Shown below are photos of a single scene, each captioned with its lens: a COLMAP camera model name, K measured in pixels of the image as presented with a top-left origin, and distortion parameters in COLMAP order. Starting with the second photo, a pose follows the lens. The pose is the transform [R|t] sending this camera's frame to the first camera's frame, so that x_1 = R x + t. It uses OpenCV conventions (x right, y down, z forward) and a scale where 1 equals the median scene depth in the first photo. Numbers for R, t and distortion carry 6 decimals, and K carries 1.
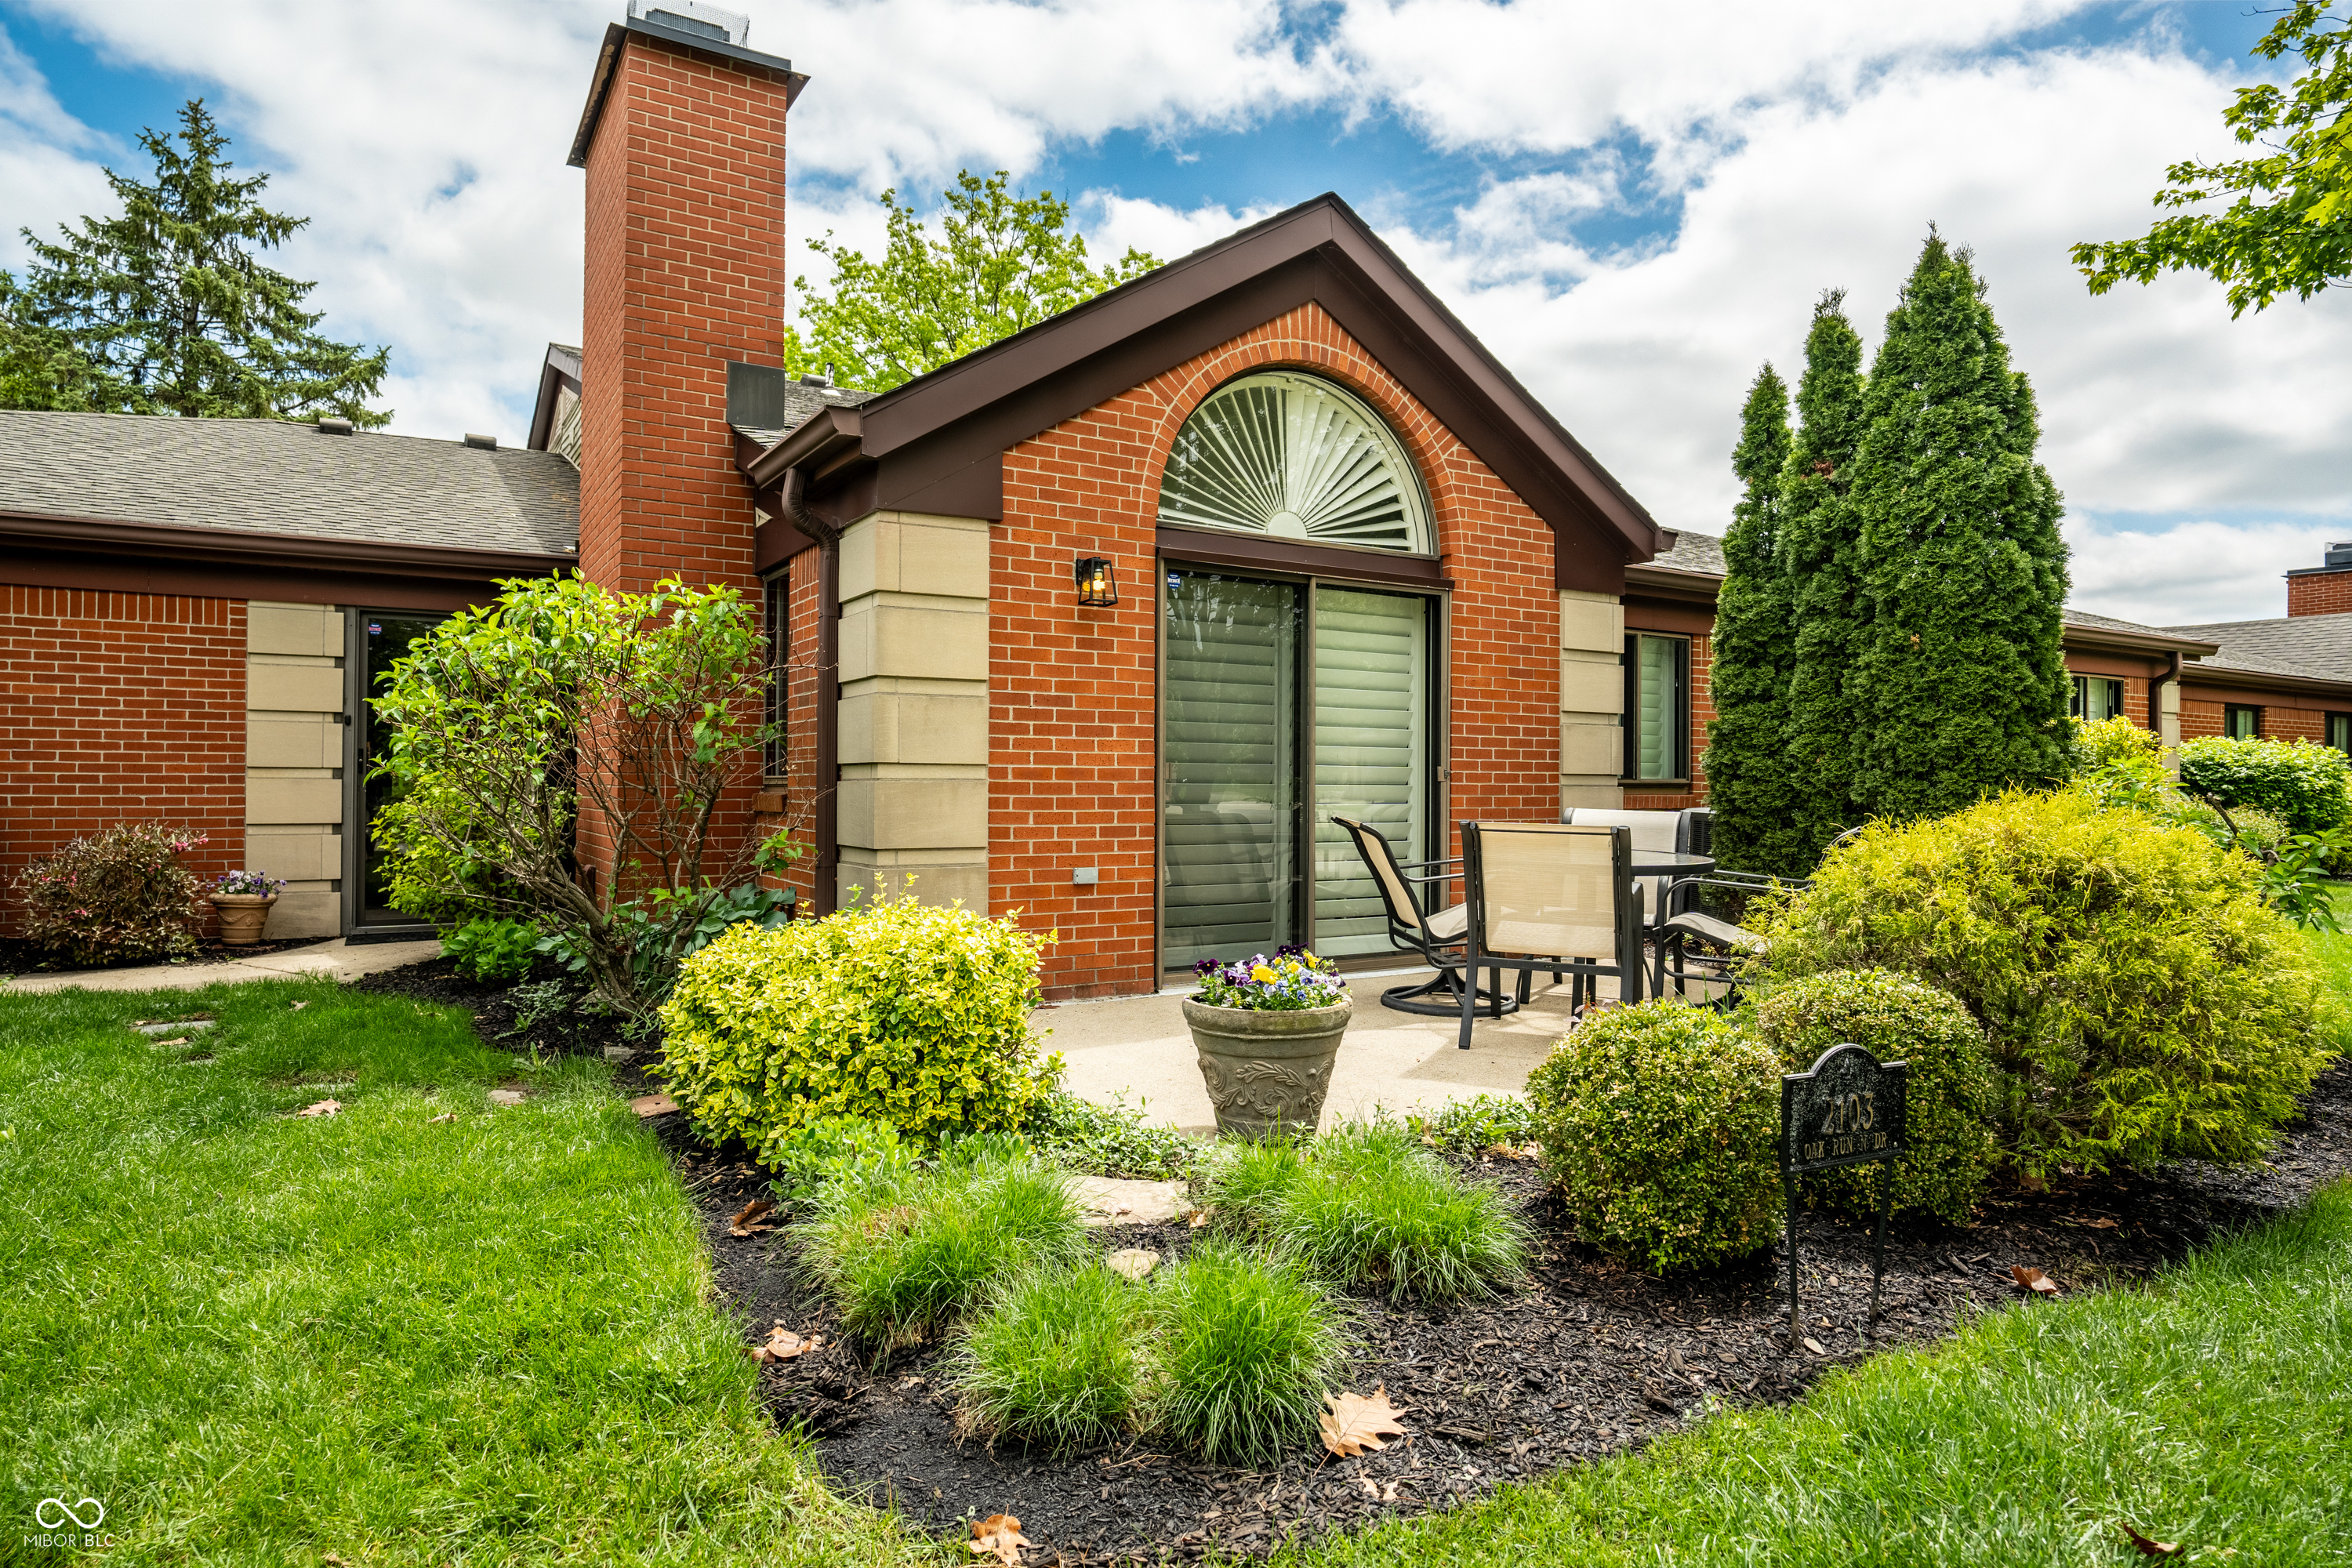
lens RADIAL K [[1357.5, 0, 1174.6], [0, 1357.5, 779.2], [0, 0, 1]] dist [-0.014191, 0.014204]
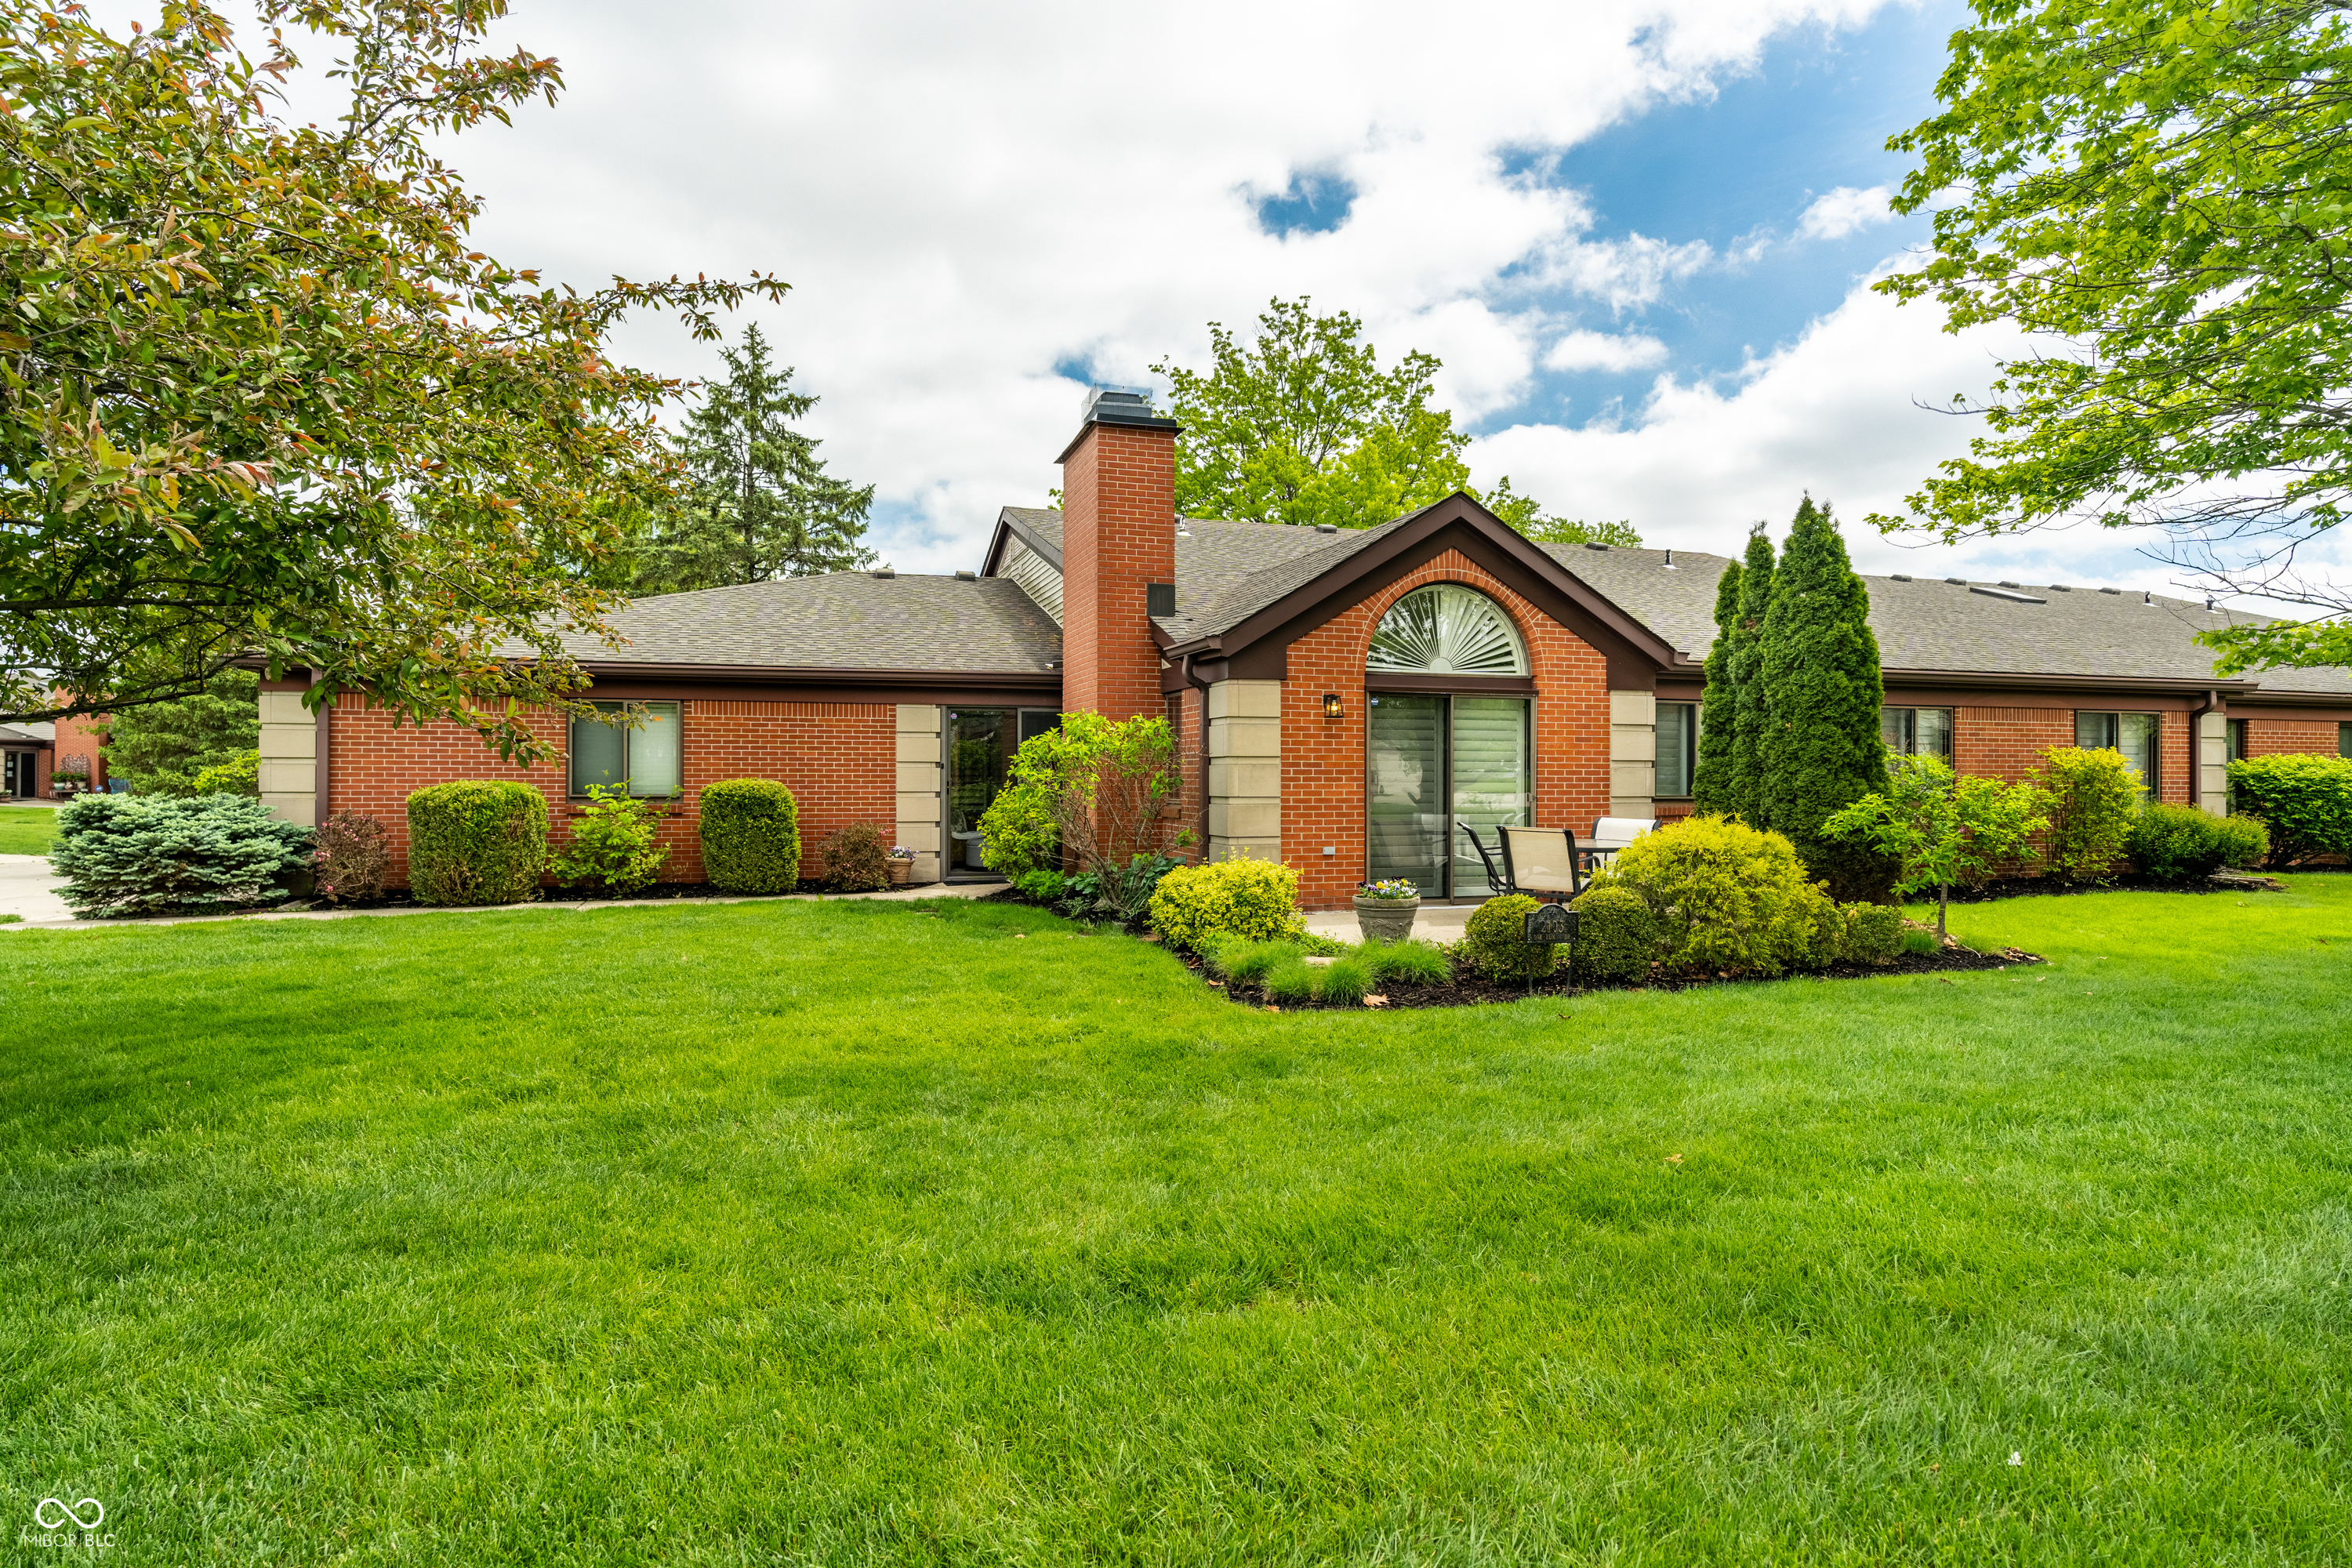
lens RADIAL K [[1295.8, 0, 1168.4], [0, 1295.8, 781.6], [0, 0, 1]] dist [-0.006253, -0.000791]
pose [[0.971482, -0.003177, -0.237093, 0.135513], [0.004839, 0.999968, 0.006430, -0.038504], [0.237065, -0.007394, 0.971466, -0.787806]]
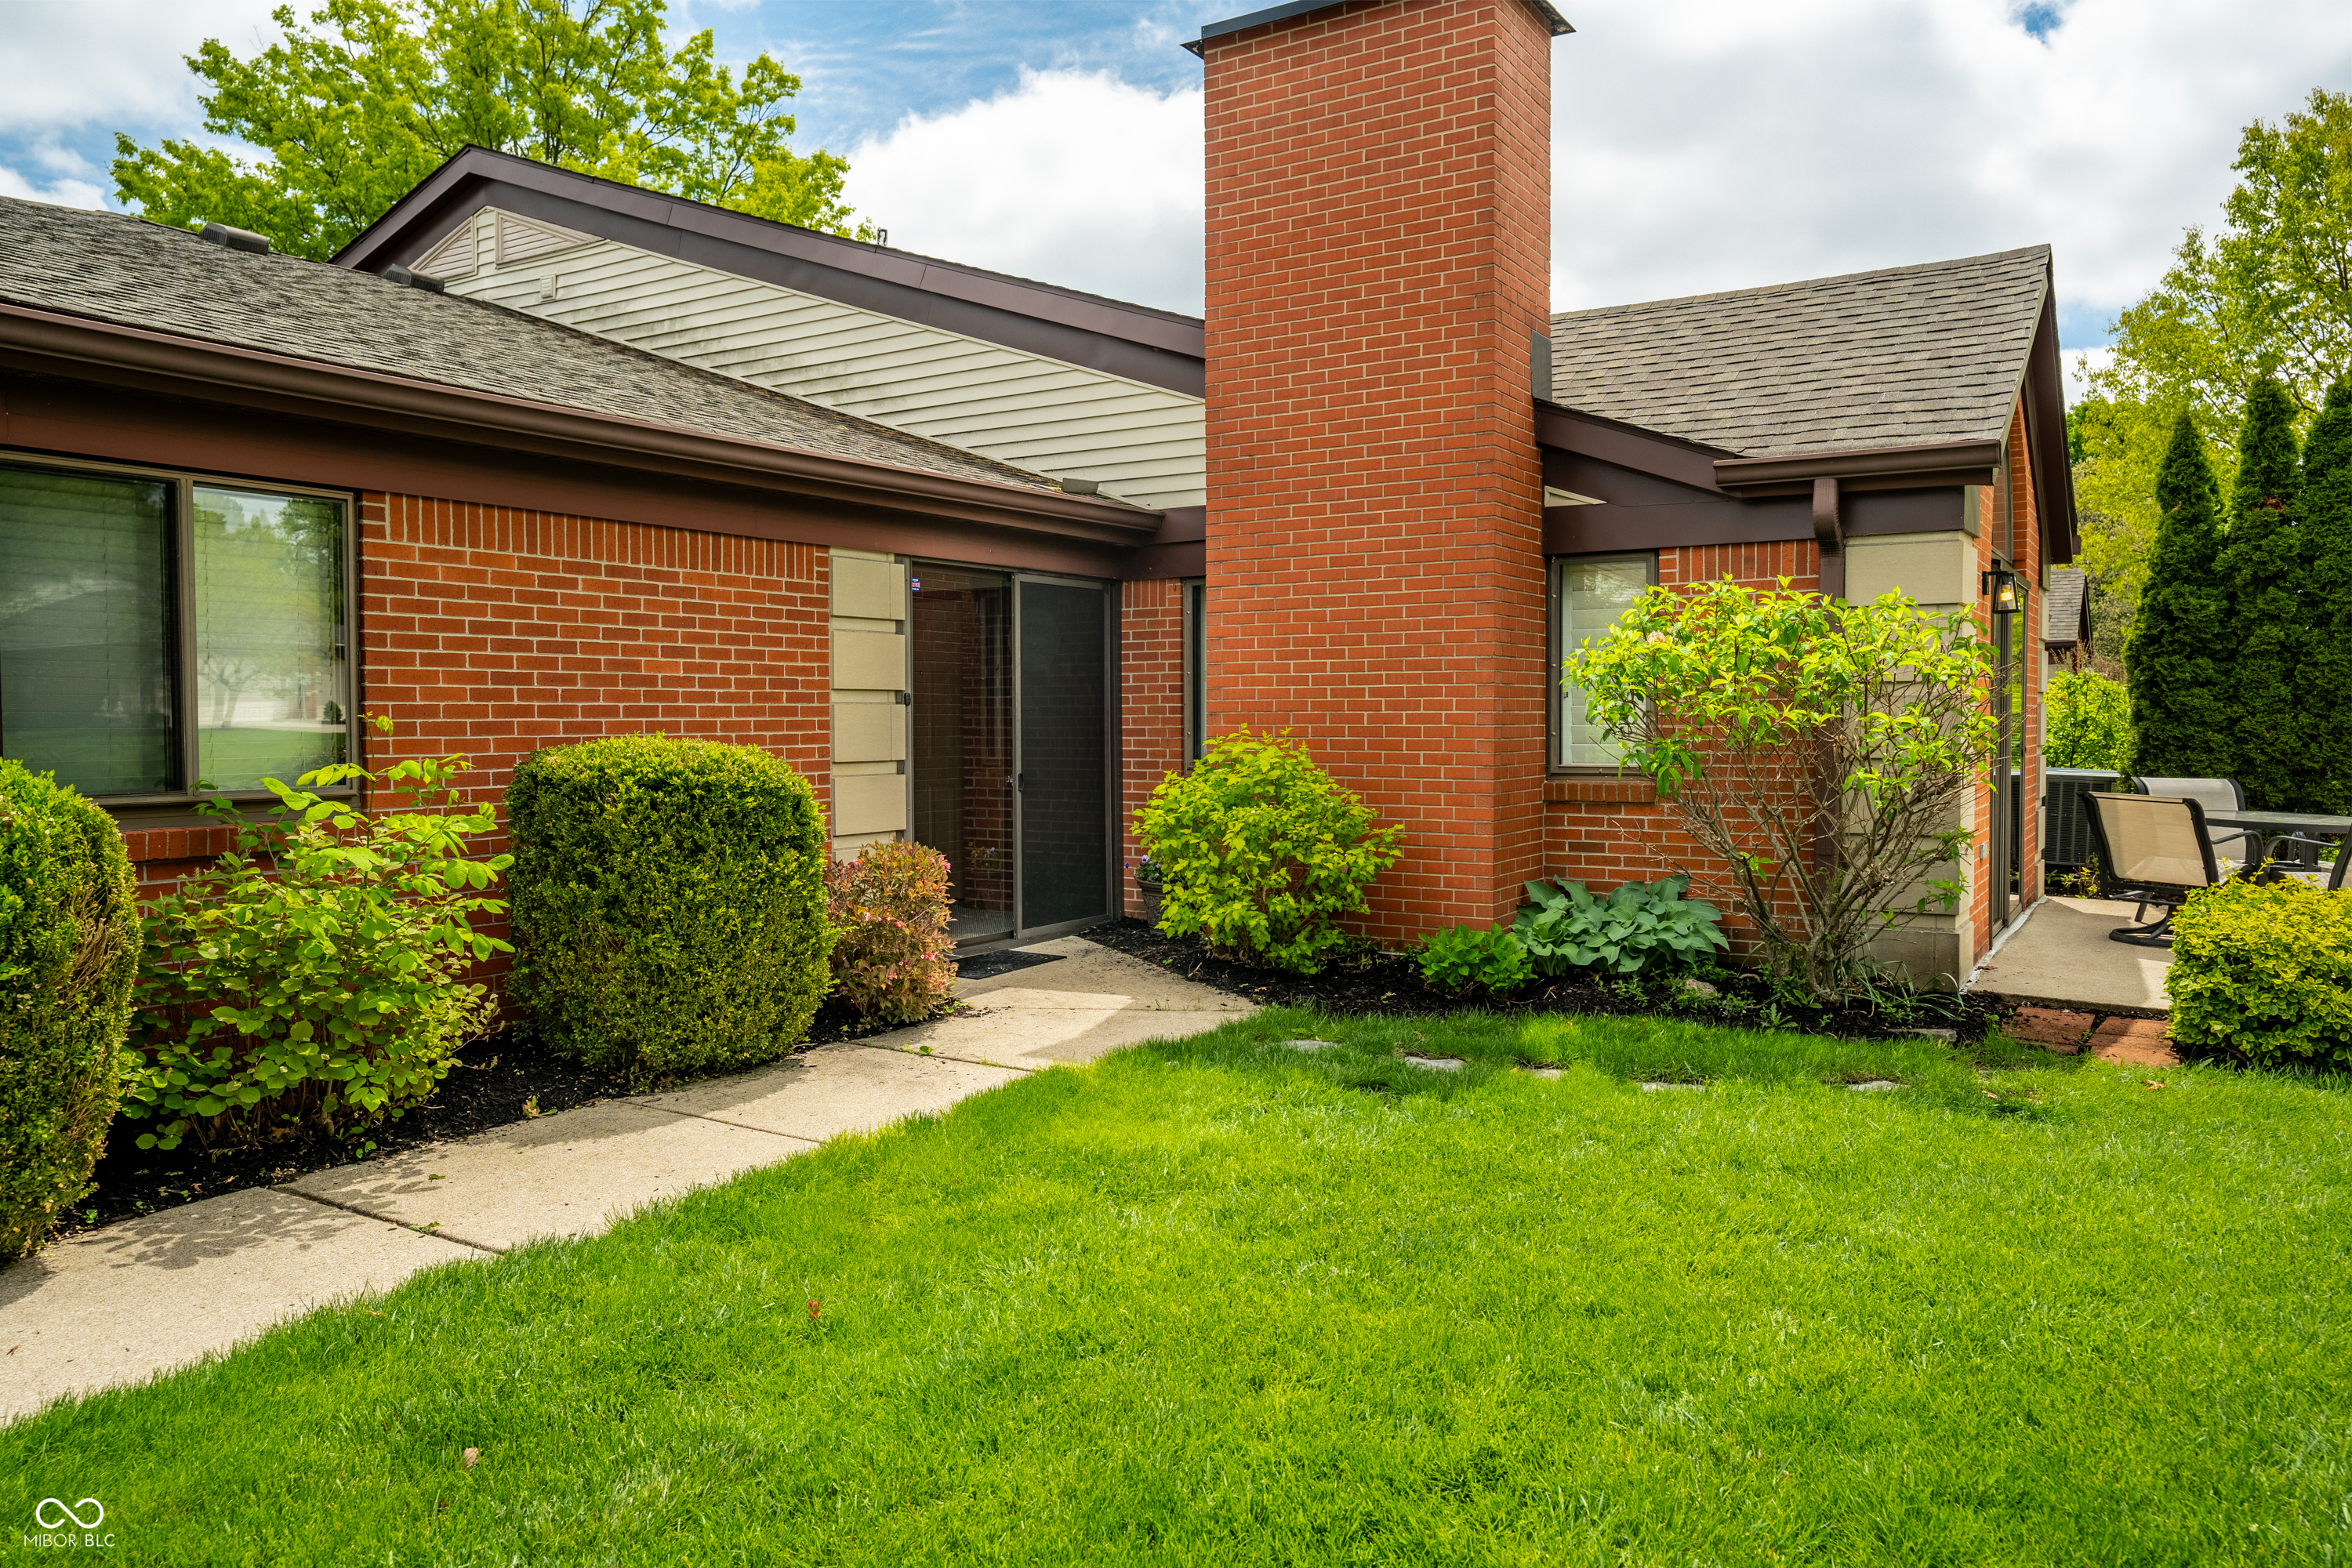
lens RADIAL K [[1641.2, 0, 1165.6], [0, 1641.2, 774.1], [0, 0, 1]] dist [0.006770, 0.004301]
pose [[0.896970, -0.024330, 0.441421, -1.087217], [0.003776, 0.998870, 0.047381, -0.053868], [-0.442074, -0.040832, 0.896048, 0.072973]]
